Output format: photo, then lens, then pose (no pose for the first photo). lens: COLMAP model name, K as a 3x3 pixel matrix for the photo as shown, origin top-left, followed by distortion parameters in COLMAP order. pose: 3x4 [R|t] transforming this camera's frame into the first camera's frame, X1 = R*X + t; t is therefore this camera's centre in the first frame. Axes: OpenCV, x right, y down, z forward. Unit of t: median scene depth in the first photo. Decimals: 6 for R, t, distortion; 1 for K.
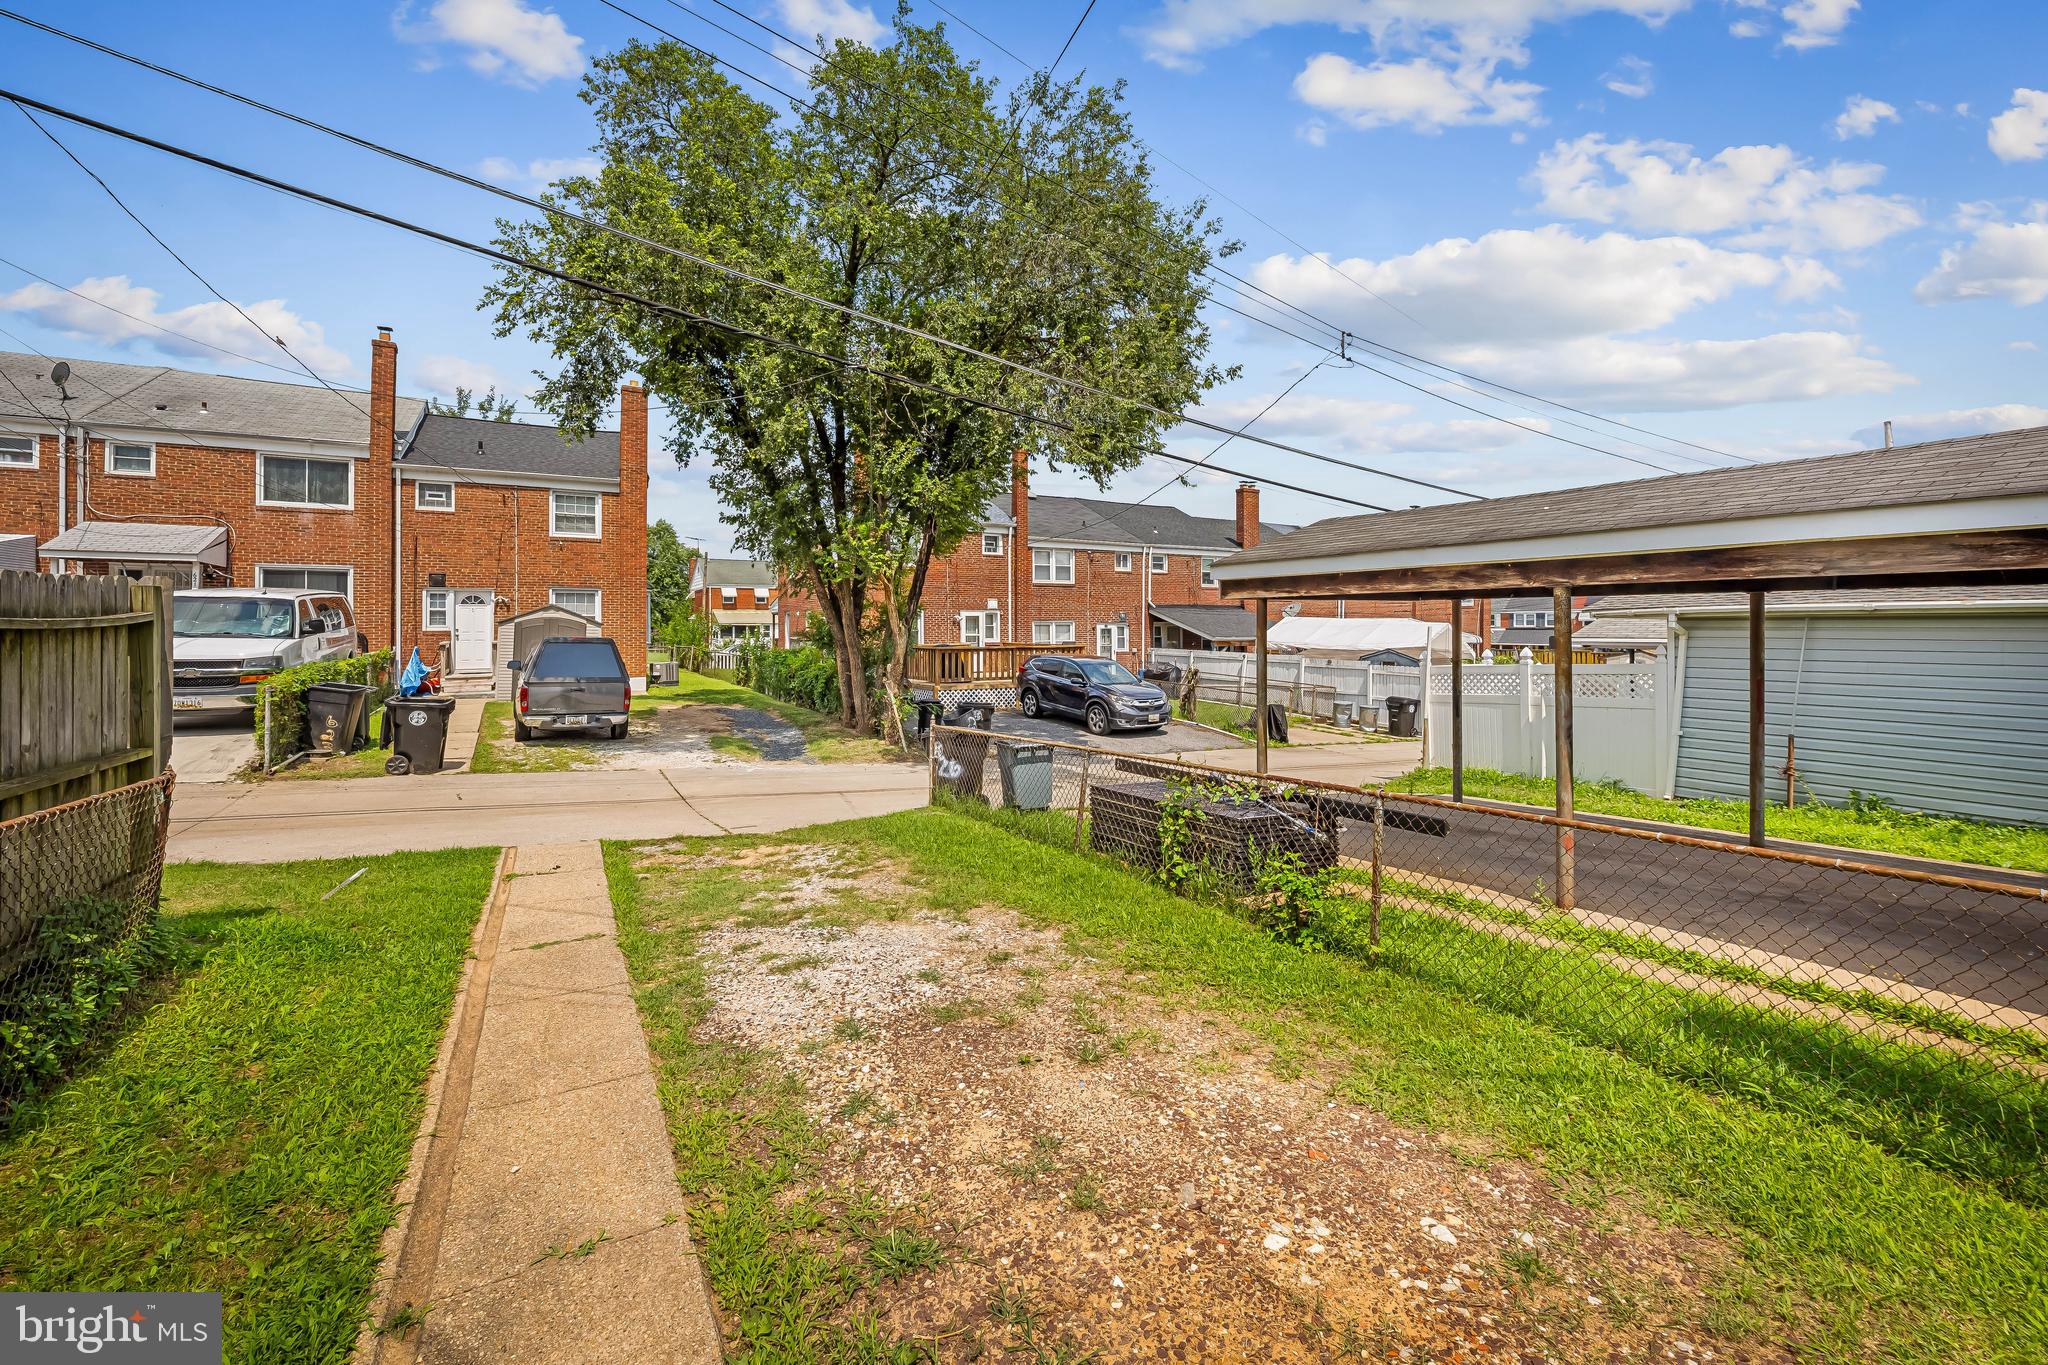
lens RADIAL K [[832.6, 0, 1044.9], [0, 832.6, 606.7], [0, 0, 1]] dist [-0.004795, 0.000136]
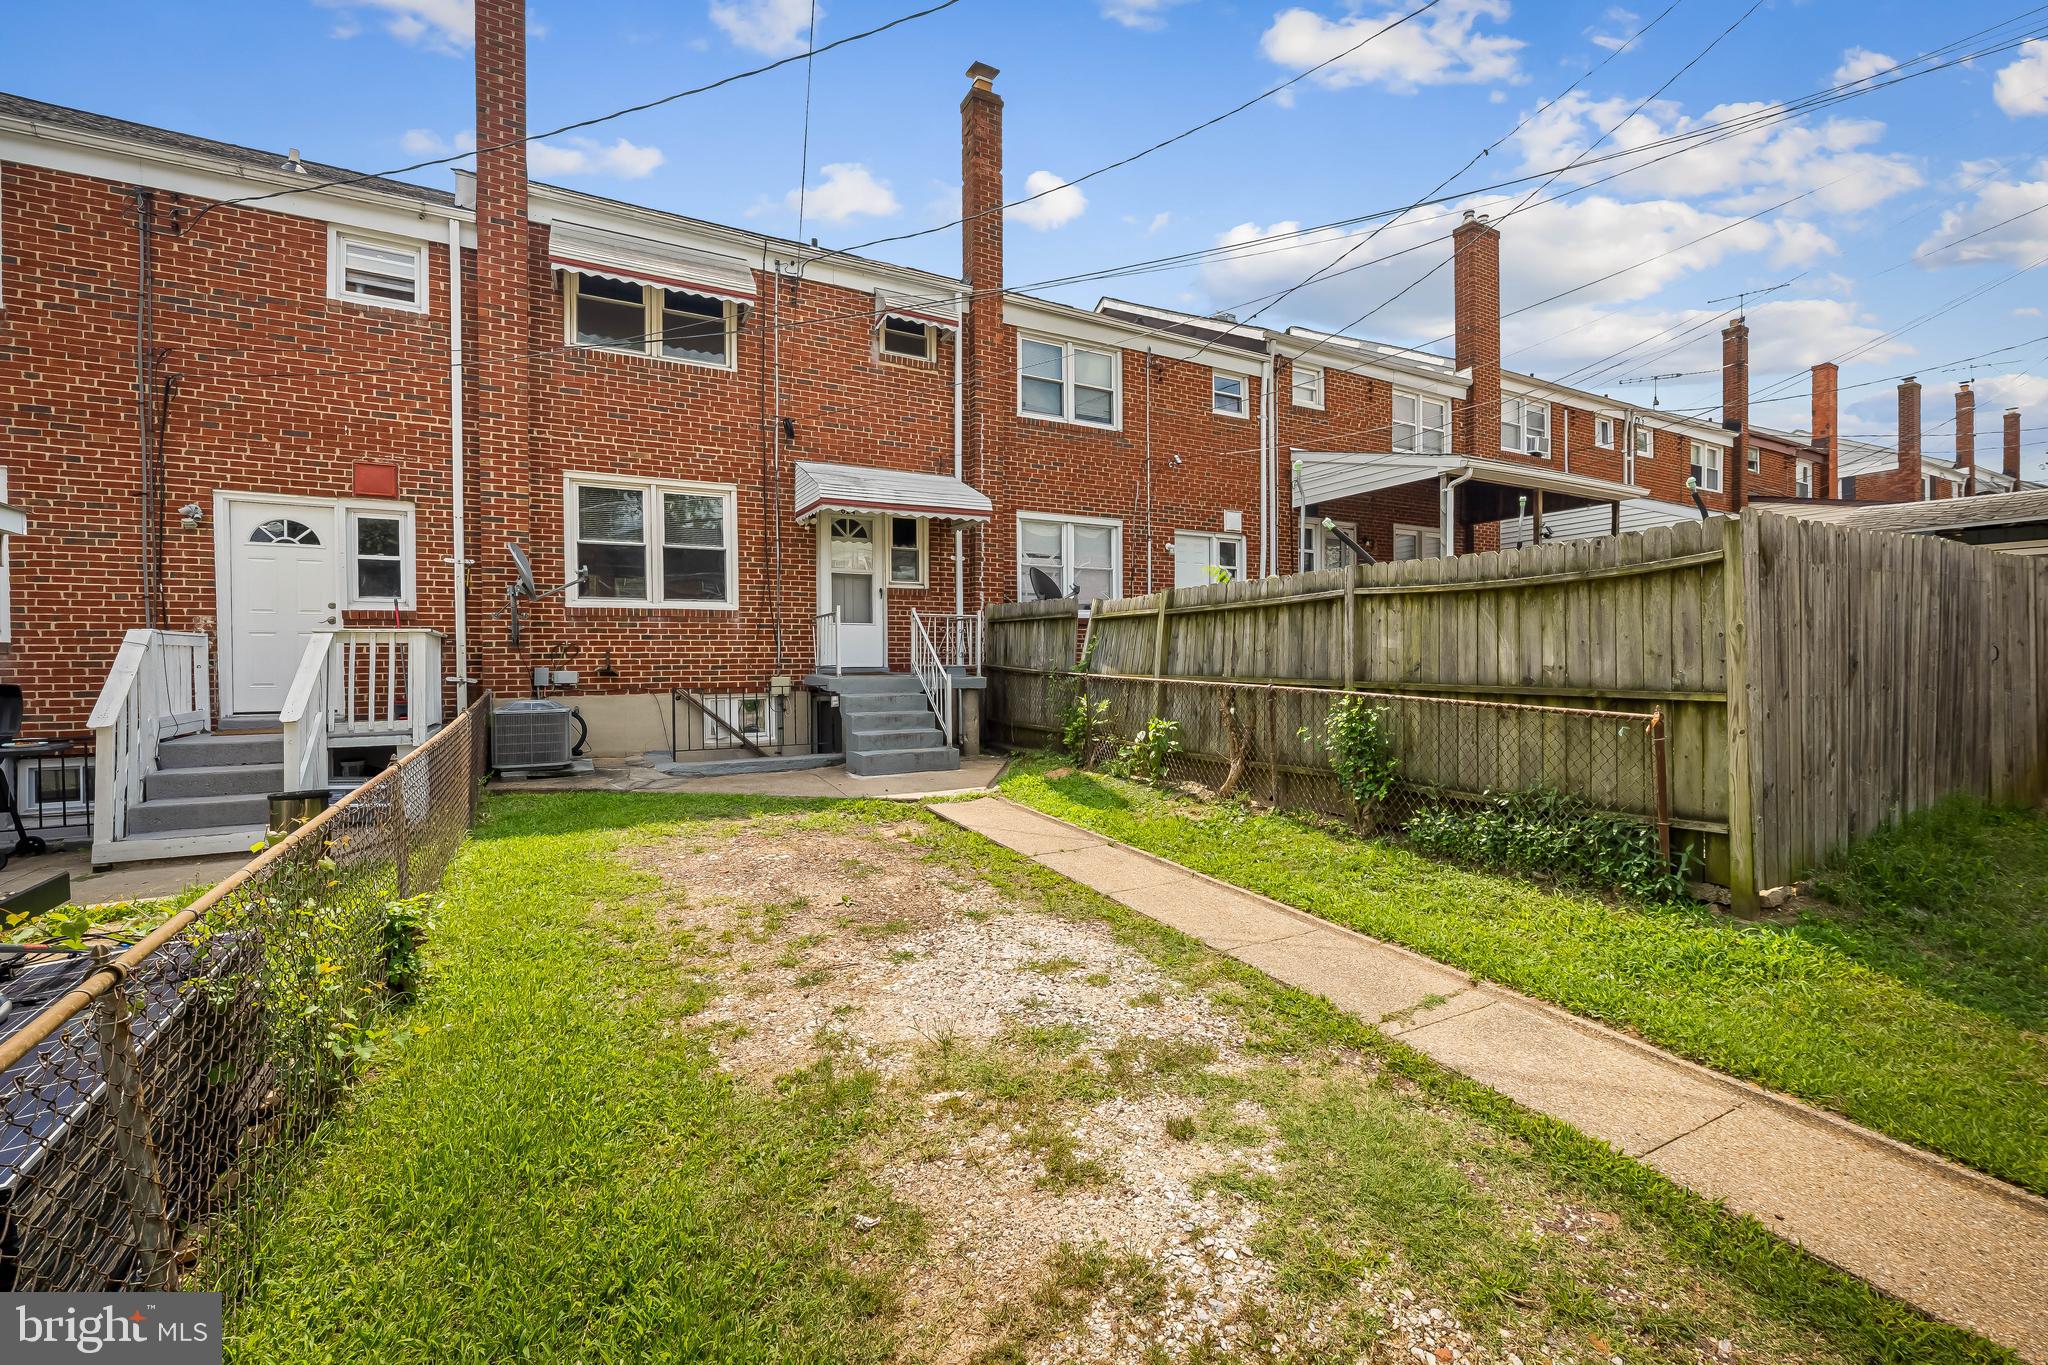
lens RADIAL K [[832.6, 0, 1045.0], [0, 832.6, 686.0], [0, 0, 1]] dist [-0.004795, 0.000136]
pose [[-0.998739, 0.011832, 0.048785, -0.313837], [0.011883, 0.999929, 0.000761, 0.136210], [-0.048772, 0.001339, -0.998809, 1.744899]]
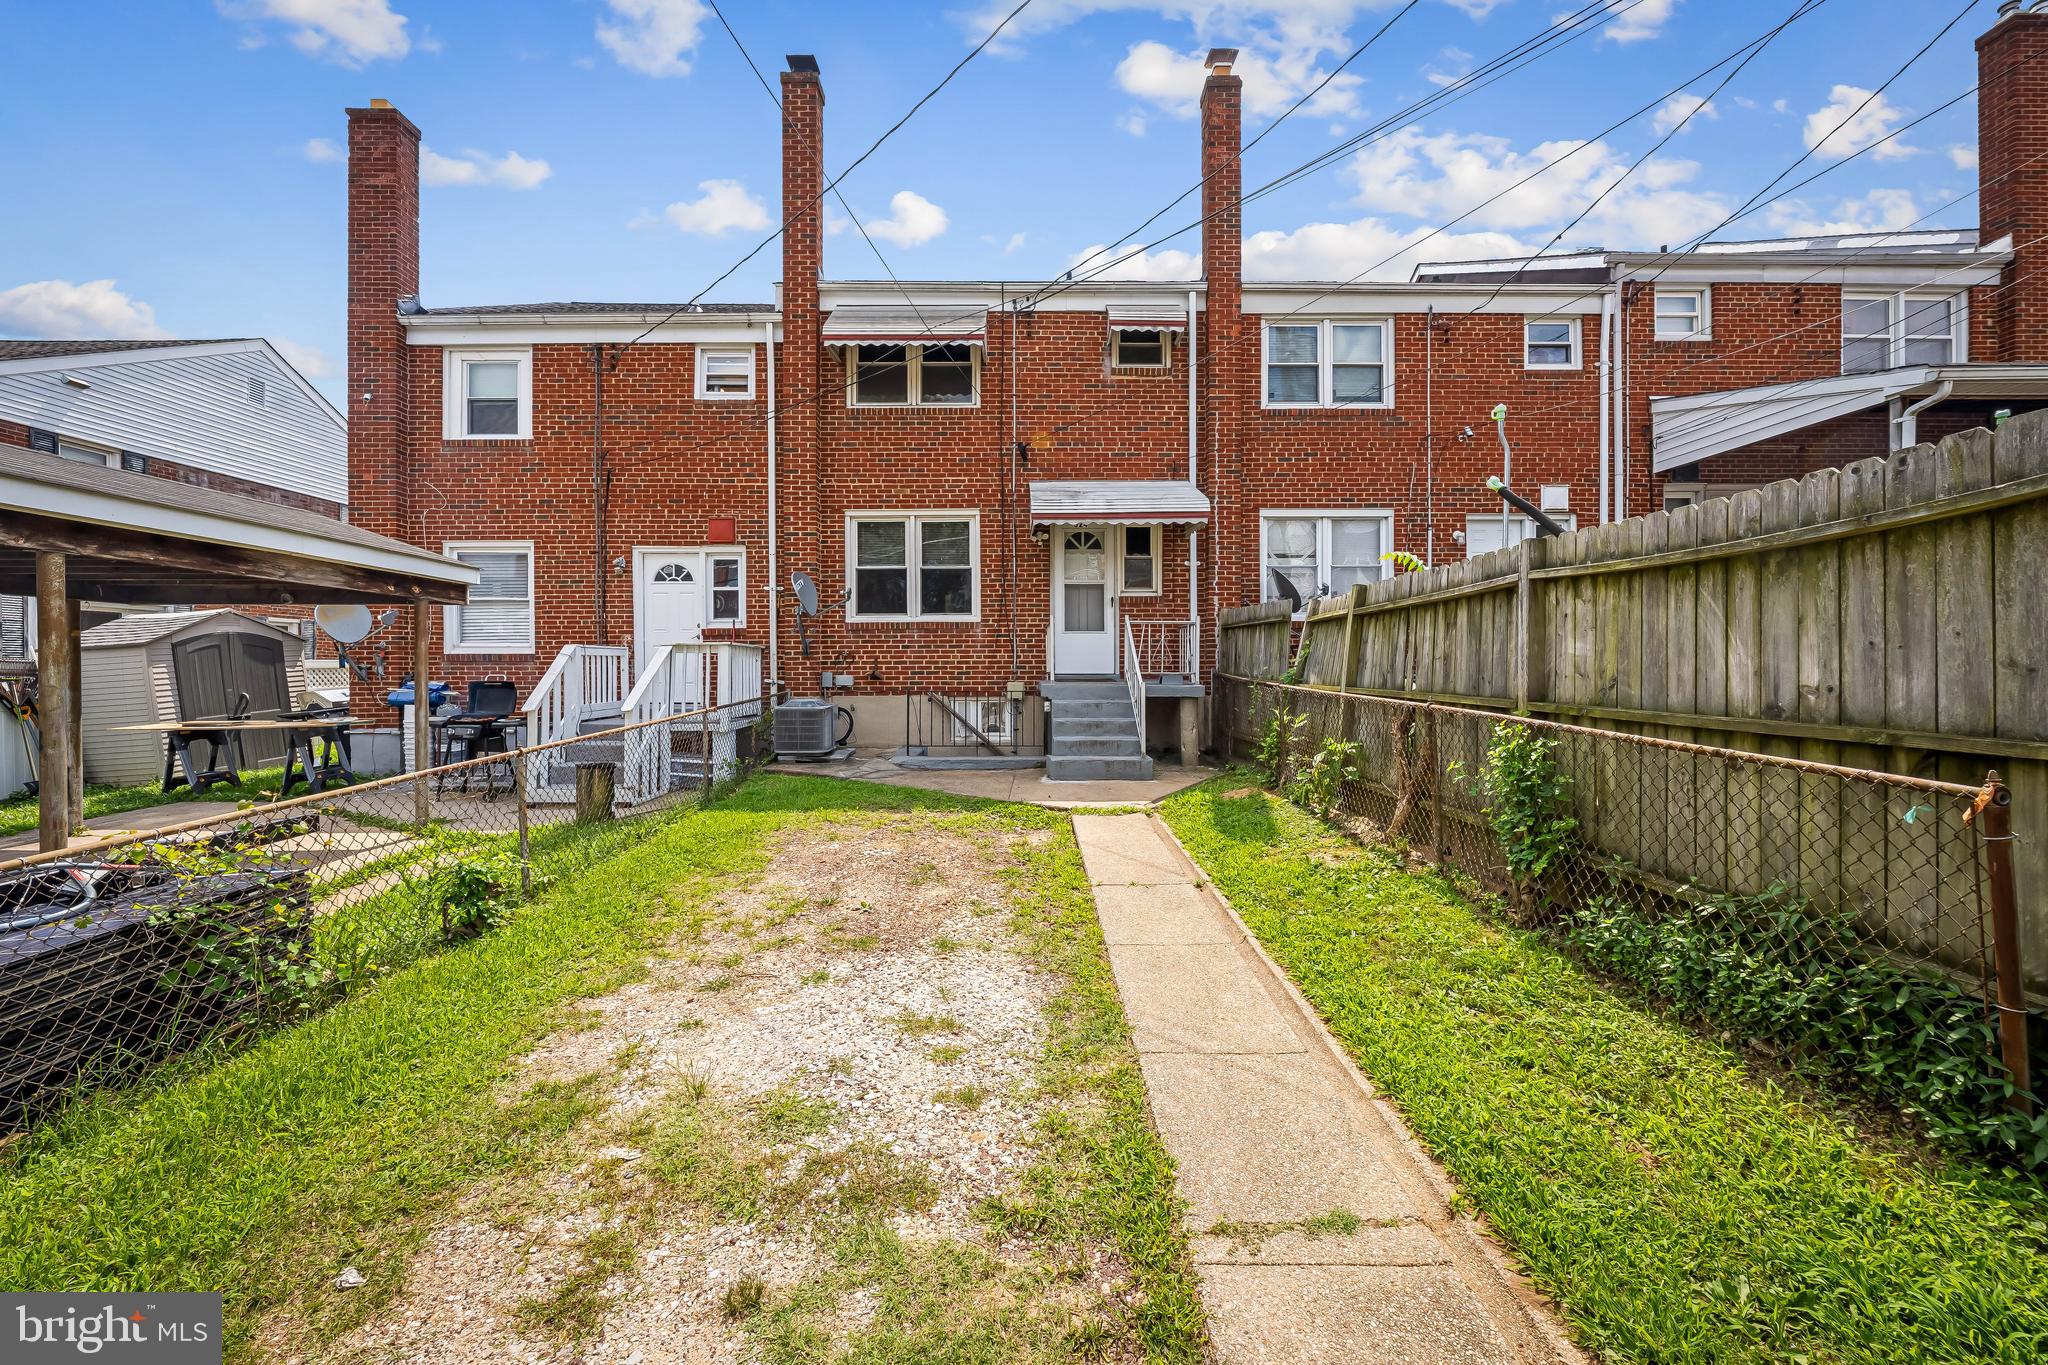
lens RADIAL K [[771.2, 0, 1015.0], [0, 771.2, 686.1], [0, 0, 1]] dist [-0.007975, 0.001116]
pose [[-0.853744, -0.003618, 0.520680, -0.677198], [-0.007072, 0.999964, -0.004649, 0.126539], [-0.520645, -0.007651, -0.853739, 1.456477]]
